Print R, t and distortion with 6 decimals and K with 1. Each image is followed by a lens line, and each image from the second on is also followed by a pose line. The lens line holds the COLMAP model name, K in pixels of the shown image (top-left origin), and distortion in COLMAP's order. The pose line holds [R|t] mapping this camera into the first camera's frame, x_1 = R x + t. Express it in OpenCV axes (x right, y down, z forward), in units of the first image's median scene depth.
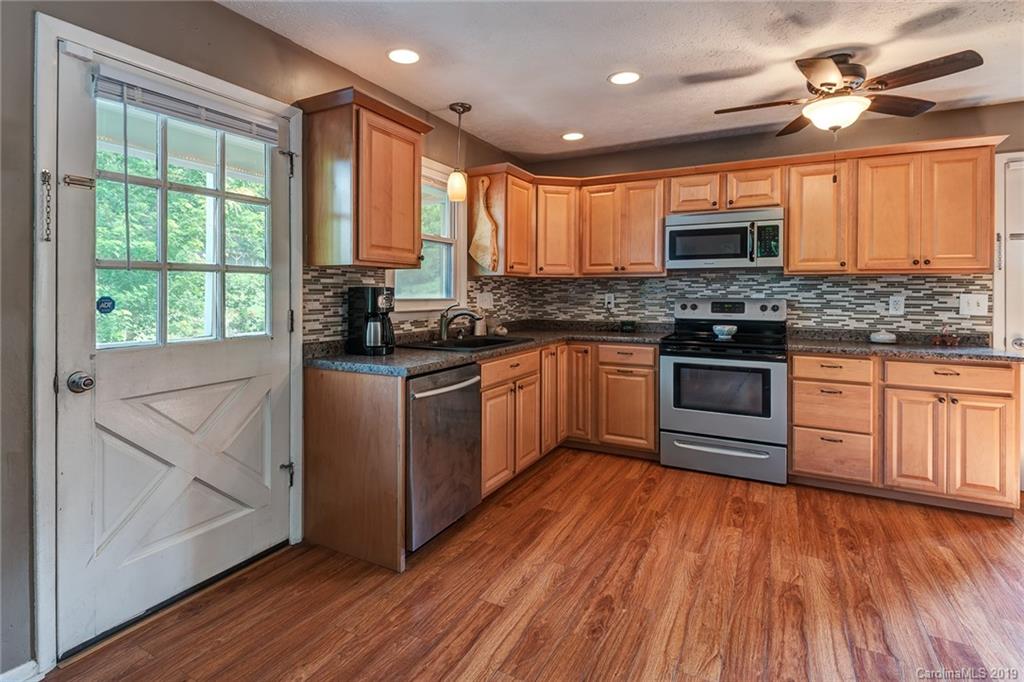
lens RADIAL K [[518.0, 0, 485.9], [0, 518.0, 290.9], [0, 0, 1]] dist [0.011421, -0.009357]
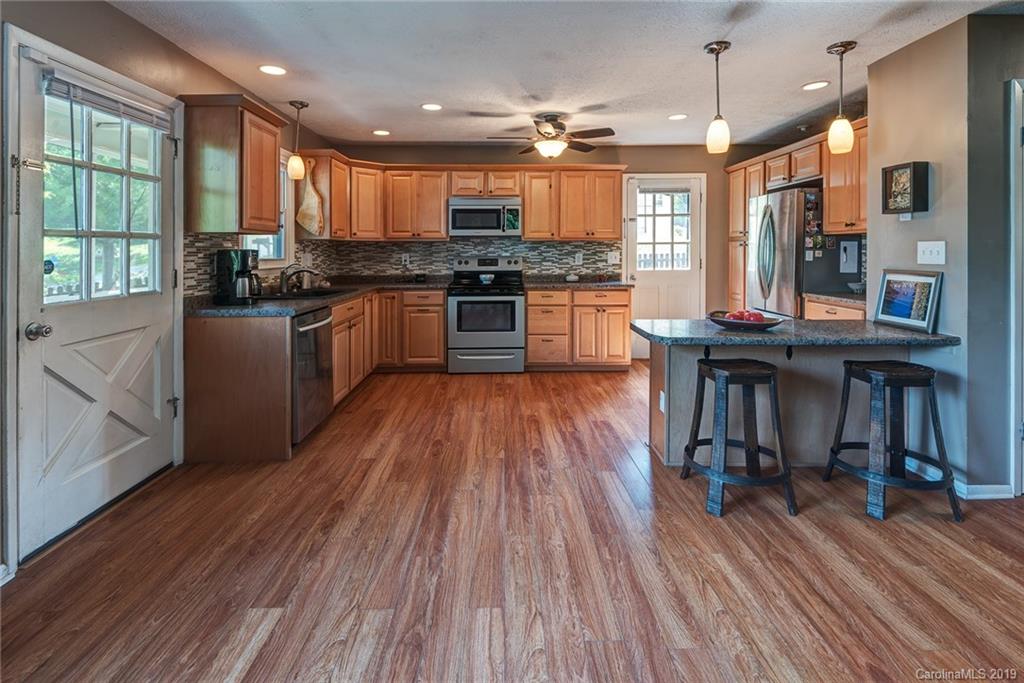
lens RADIAL K [[496.0, 0, 511.1], [0, 496.0, 260.1], [0, 0, 1]] dist [0.019575, -0.011709]
pose [[0.863591, -0.015413, 0.503958, -0.215933], [0.006417, 0.999788, 0.019582, -0.001667], [-0.504152, -0.013677, 0.863506, -0.285329]]
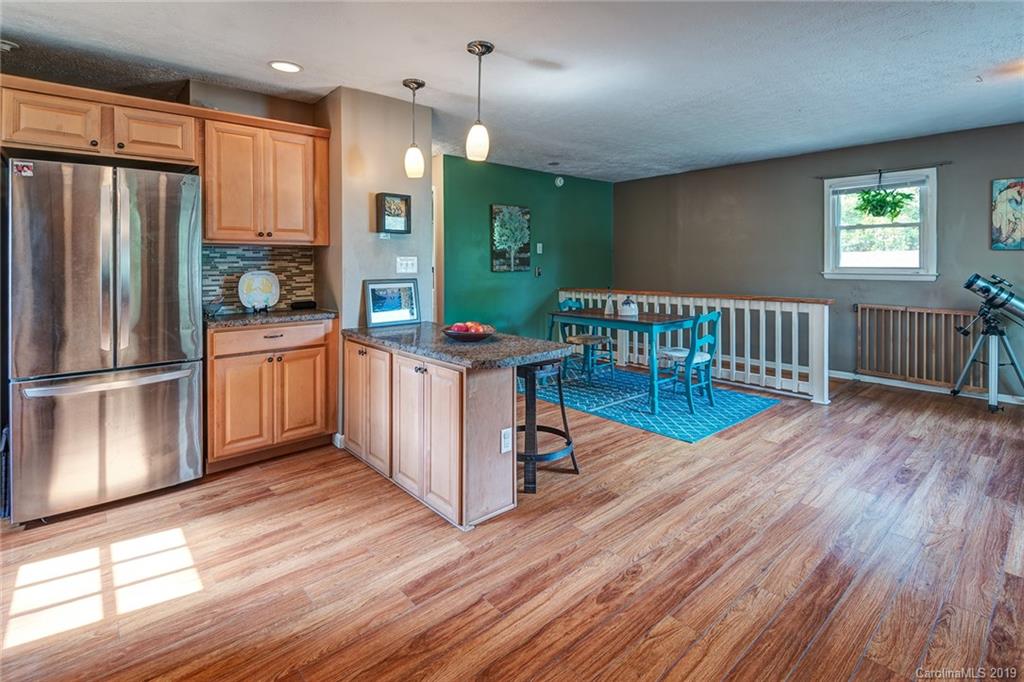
lens RADIAL K [[496.0, 0, 512.5], [0, 496.0, 265.9], [0, 0, 1]] dist [0.019575, -0.011709]
pose [[-0.947480, -0.005284, 0.319772, 0.206595], [-0.002117, 0.999945, 0.010250, -0.002318], [-0.319809, 0.009034, -0.947439, 1.033348]]
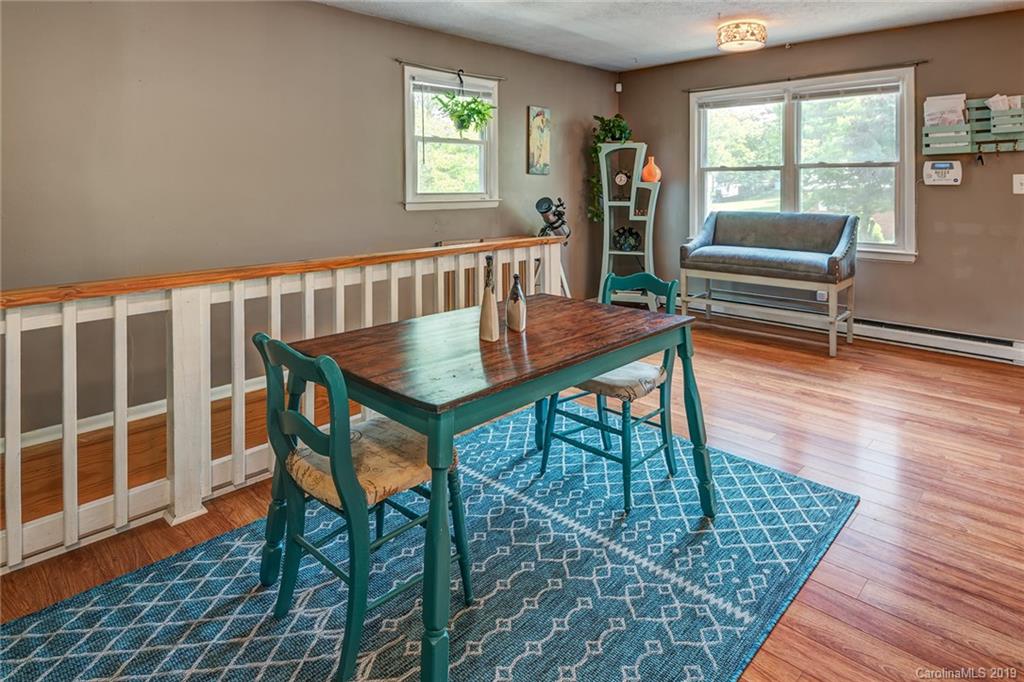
lens RADIAL K [[584.6, 0, 524.7], [0, 584.6, 185.2], [0, 0, 1]] dist [0.019270, -0.005677]
pose [[-0.261221, -0.003855, -0.965271, 0.963725], [0.003008, 0.999984, -0.004808, 0.004323], [0.965274, -0.004160, -0.261205, -0.250384]]
